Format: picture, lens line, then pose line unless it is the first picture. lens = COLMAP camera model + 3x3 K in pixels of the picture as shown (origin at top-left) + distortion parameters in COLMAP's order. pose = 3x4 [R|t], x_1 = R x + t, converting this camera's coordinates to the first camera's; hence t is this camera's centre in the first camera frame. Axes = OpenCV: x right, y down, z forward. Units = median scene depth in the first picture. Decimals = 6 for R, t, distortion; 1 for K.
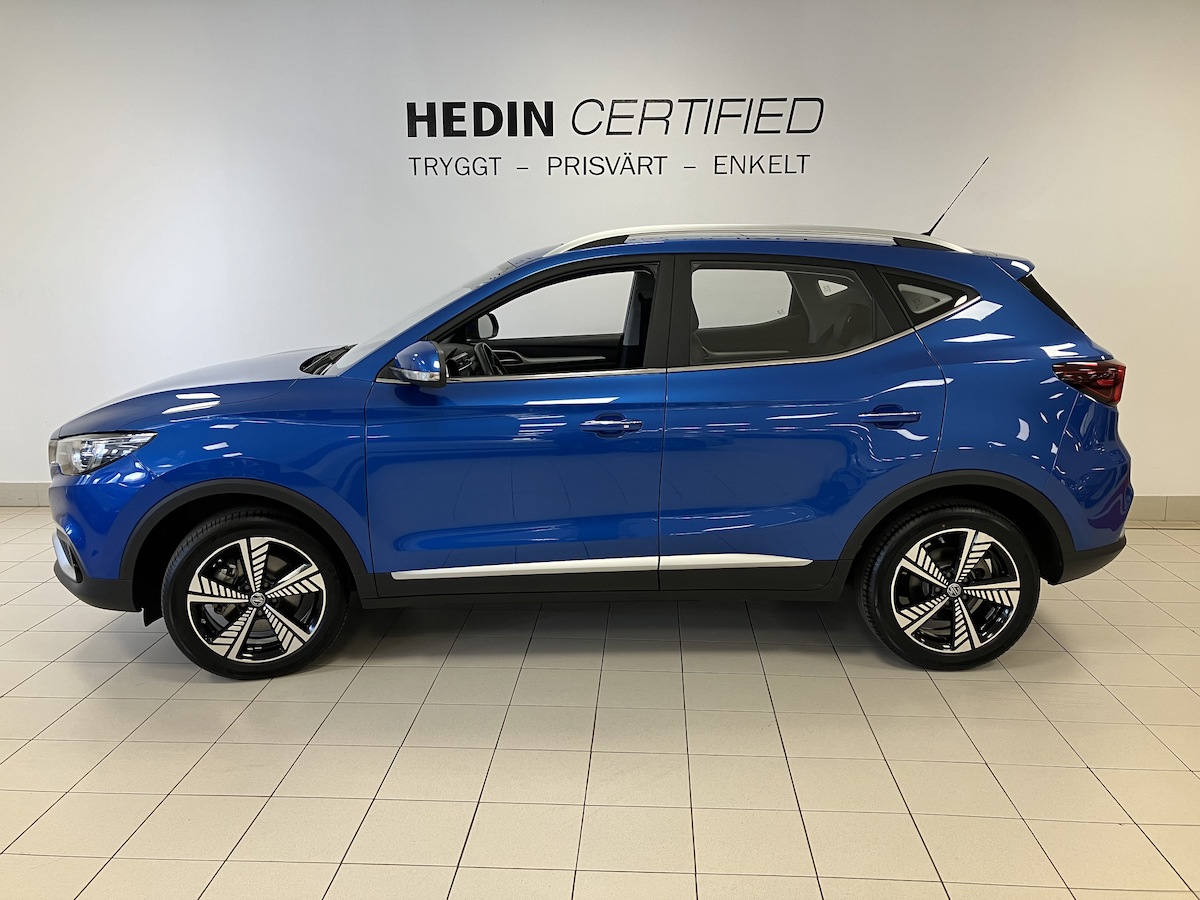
lens RADIAL K [[988.0, 0, 603.7], [0, 988.0, 456.9], [0, 0, 1]] dist [0.020395, -0.042171]
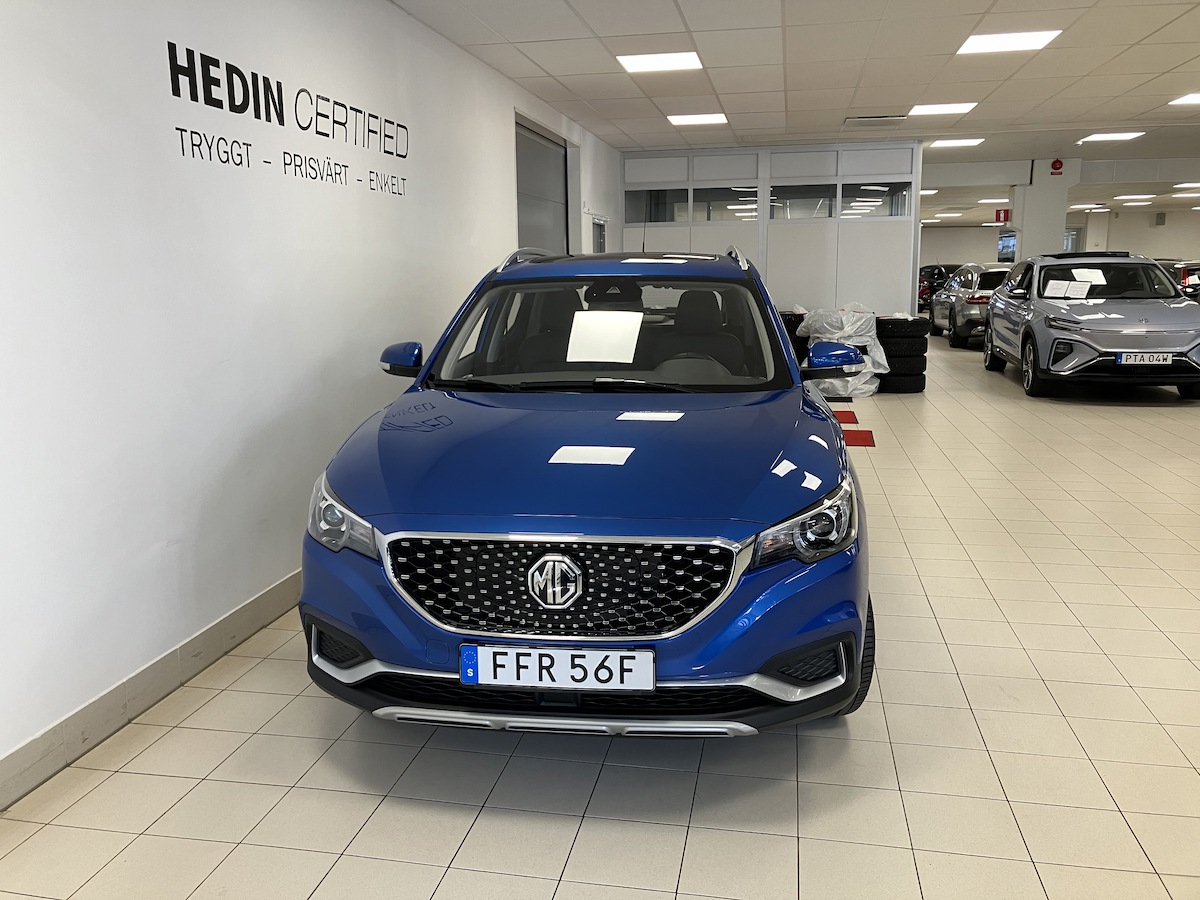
lens RADIAL K [[988.0, 0, 601.7], [0, 988.0, 447.9], [0, 0, 1]] dist [0.020395, -0.042171]
pose [[0.114561, -0.179407, 0.977082, -0.849124], [0.212359, 0.965245, 0.152335, -0.142205], [-0.970453, 0.190040, 0.148678, 0.686301]]
